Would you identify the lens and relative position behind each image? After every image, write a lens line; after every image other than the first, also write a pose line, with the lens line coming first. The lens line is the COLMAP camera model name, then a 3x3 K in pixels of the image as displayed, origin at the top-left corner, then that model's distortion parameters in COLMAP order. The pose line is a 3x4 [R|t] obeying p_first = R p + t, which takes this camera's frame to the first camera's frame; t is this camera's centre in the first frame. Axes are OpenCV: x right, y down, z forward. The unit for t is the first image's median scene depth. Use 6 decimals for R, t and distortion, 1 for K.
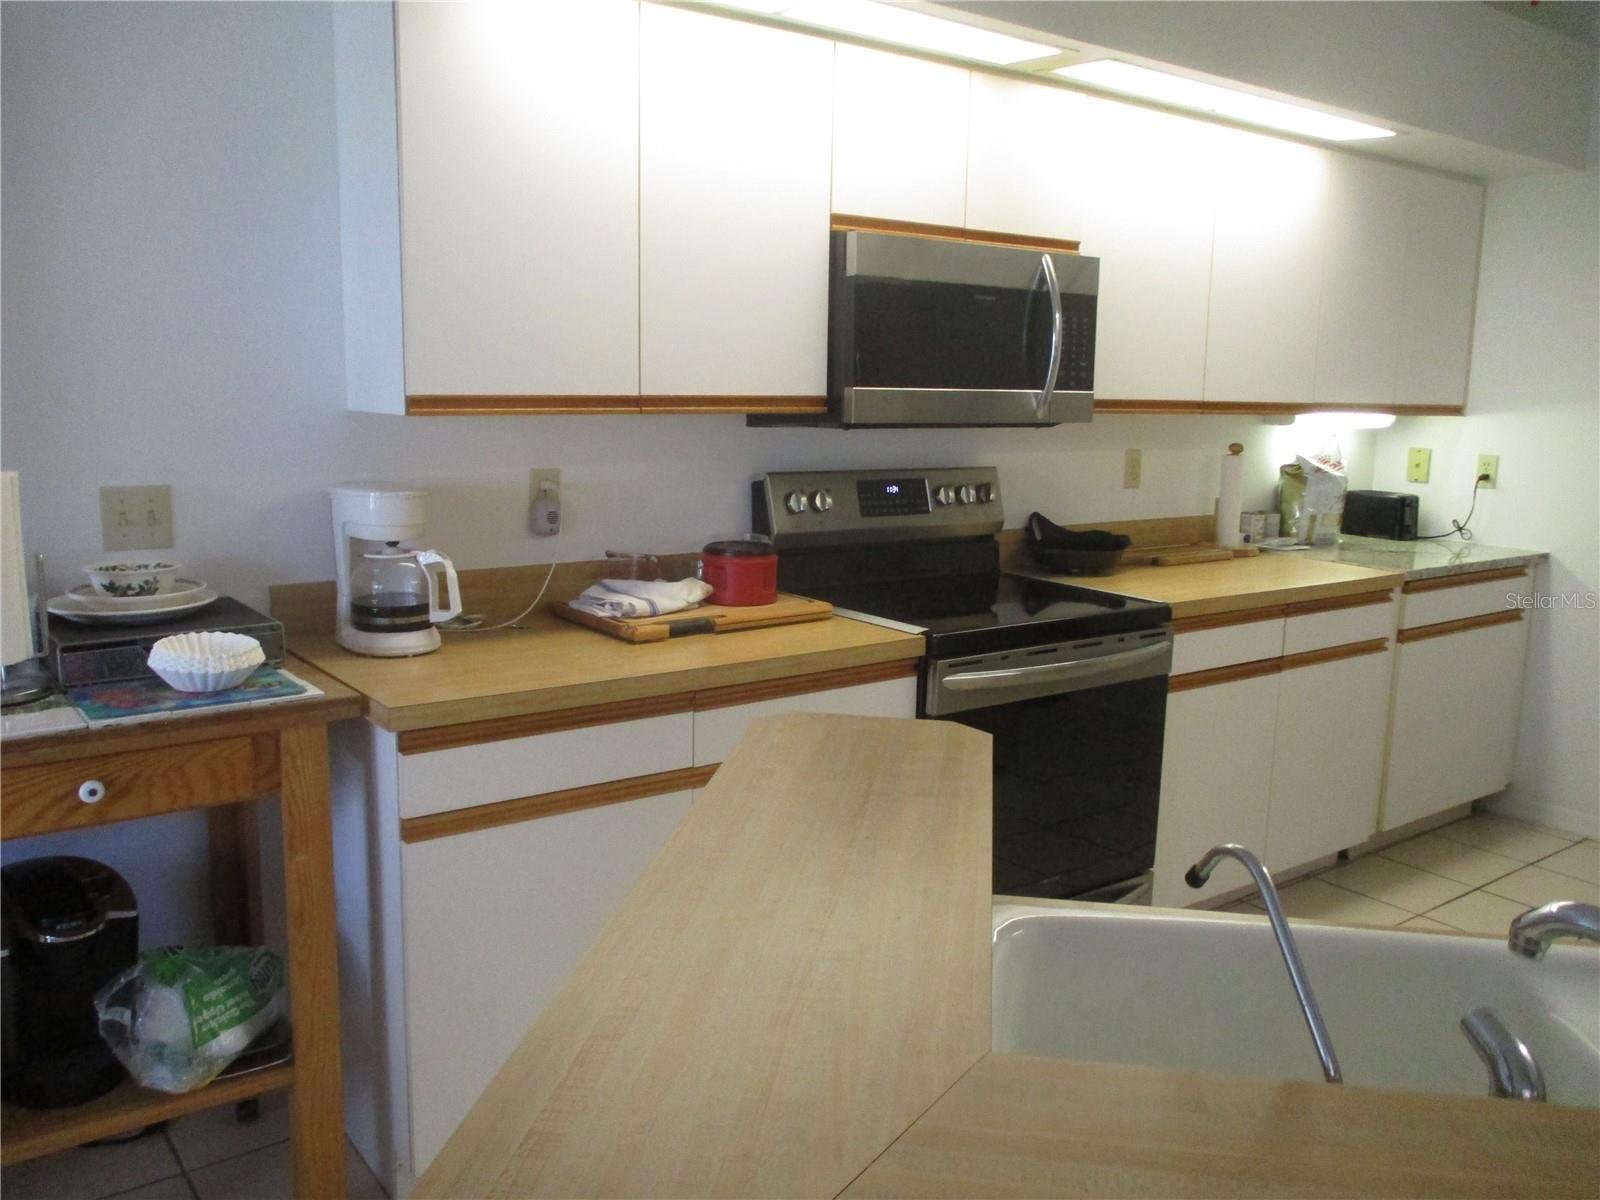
lens RADIAL K [[1312.5, 0, 804.3], [0, 1312.5, 587.0], [0, 0, 1]] dist [-0.030708, -0.013873]
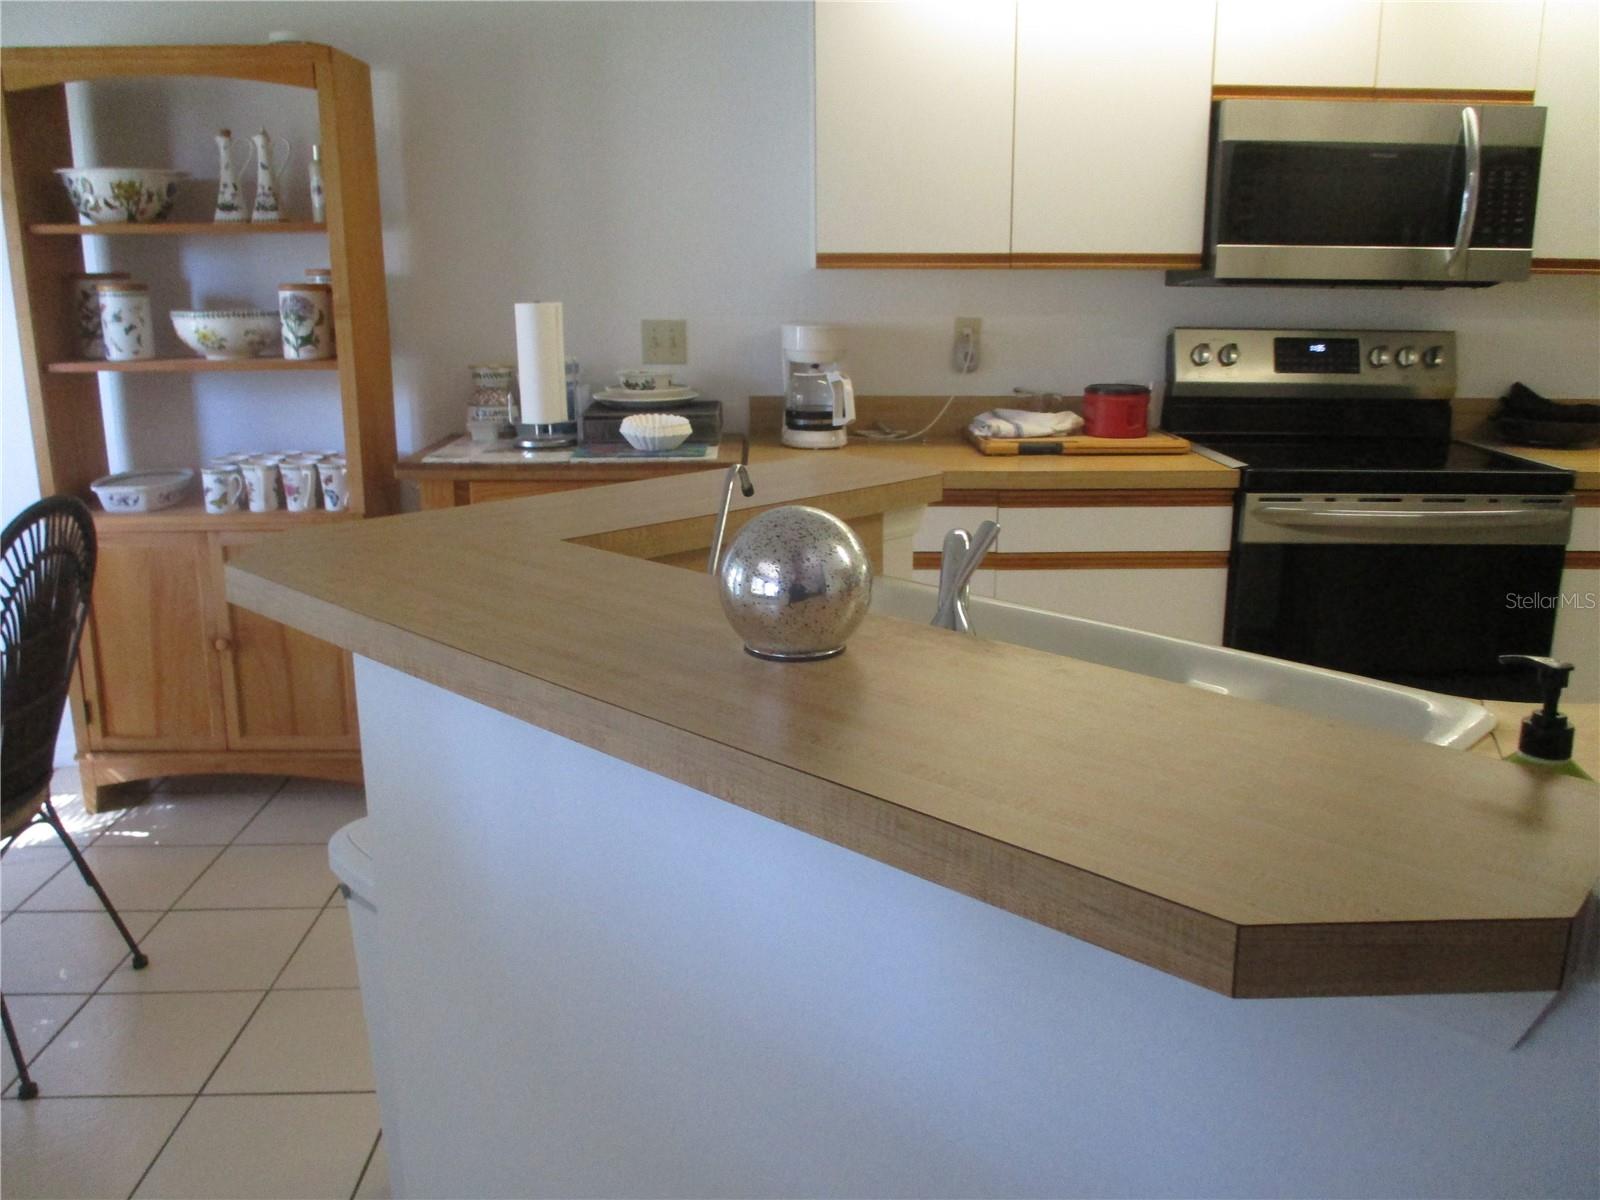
lens RADIAL K [[1312.5, 0, 824.9], [0, 1312.5, 578.7], [0, 0, 1]] dist [-0.030708, -0.013873]
pose [[0.817572, 0.115272, -0.564170, 0.412492], [-0.079723, 0.992982, 0.087357, 0.056363], [0.570281, -0.026443, 0.821024, -0.095793]]
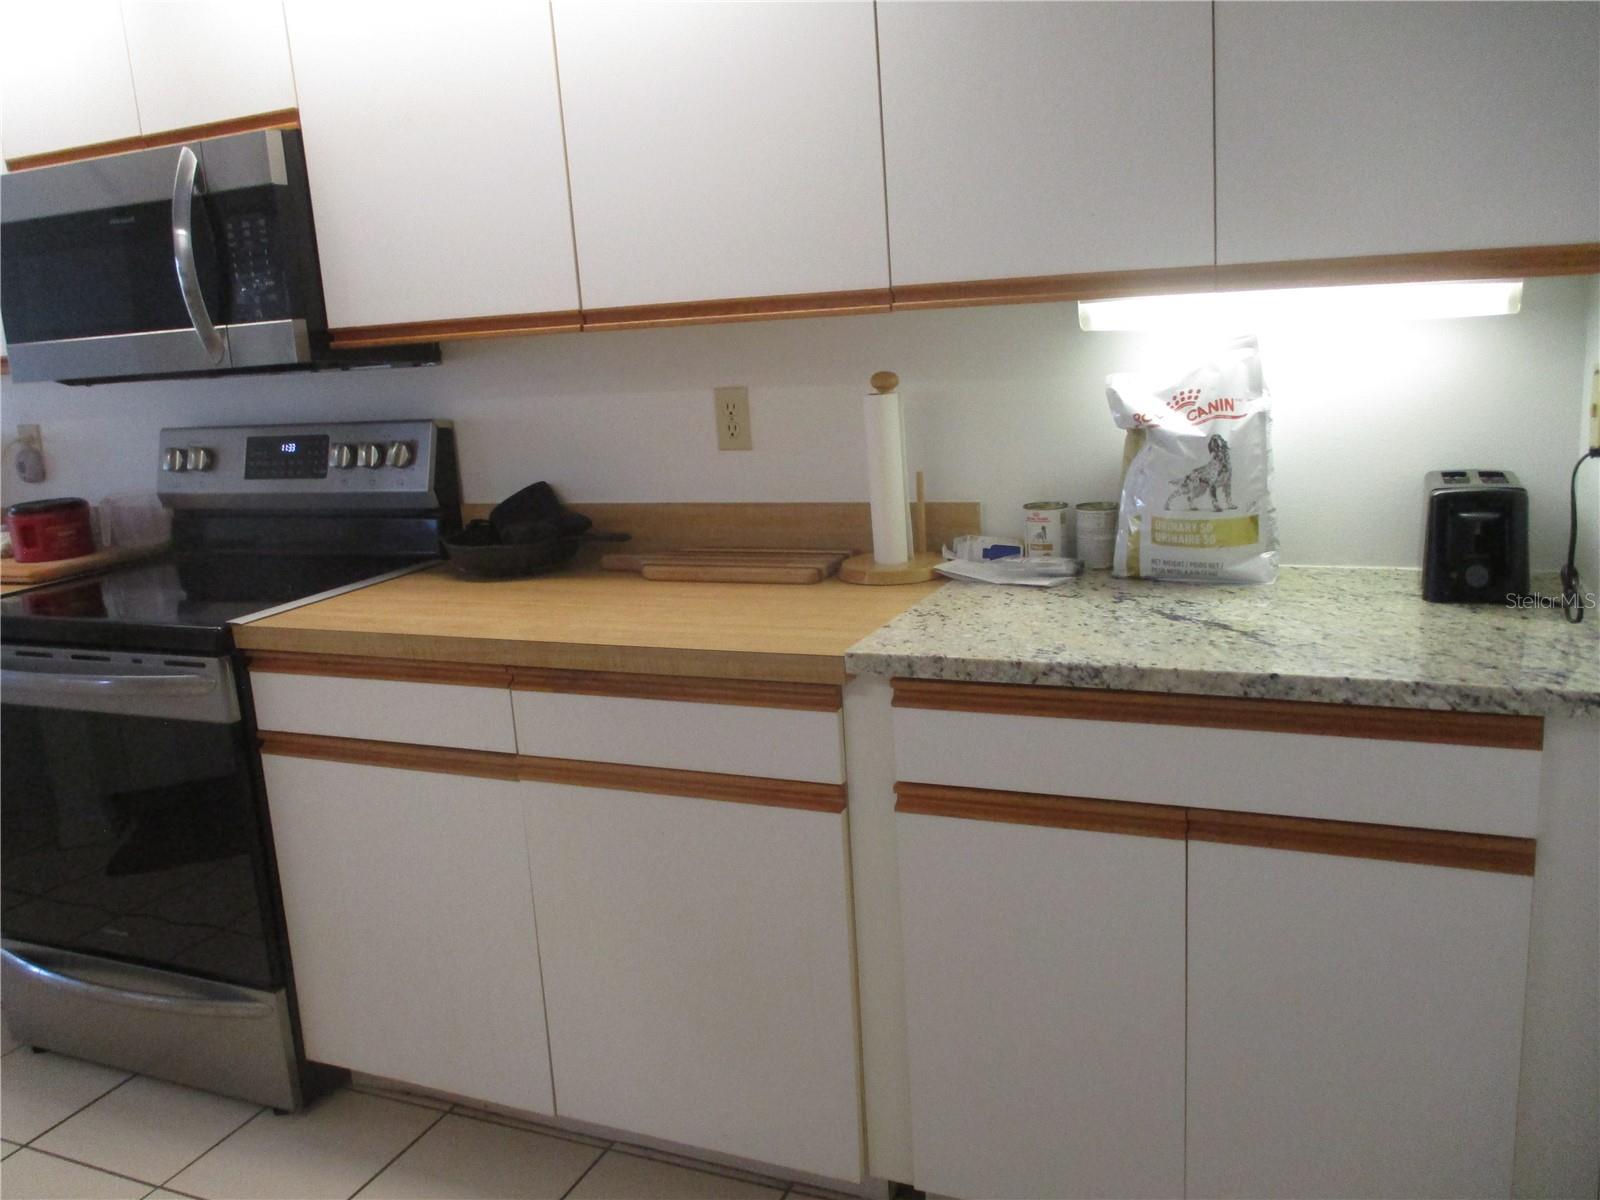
lens RADIAL K [[1312.5, 0, 801.0], [0, 1312.5, 590.4], [0, 0, 1]] dist [-0.030708, -0.013873]
pose [[0.489689, 0.122676, -0.863224, 1.127997], [-0.063125, 0.992442, 0.105230, -0.108162], [0.869609, 0.002961, 0.493732, 1.016168]]
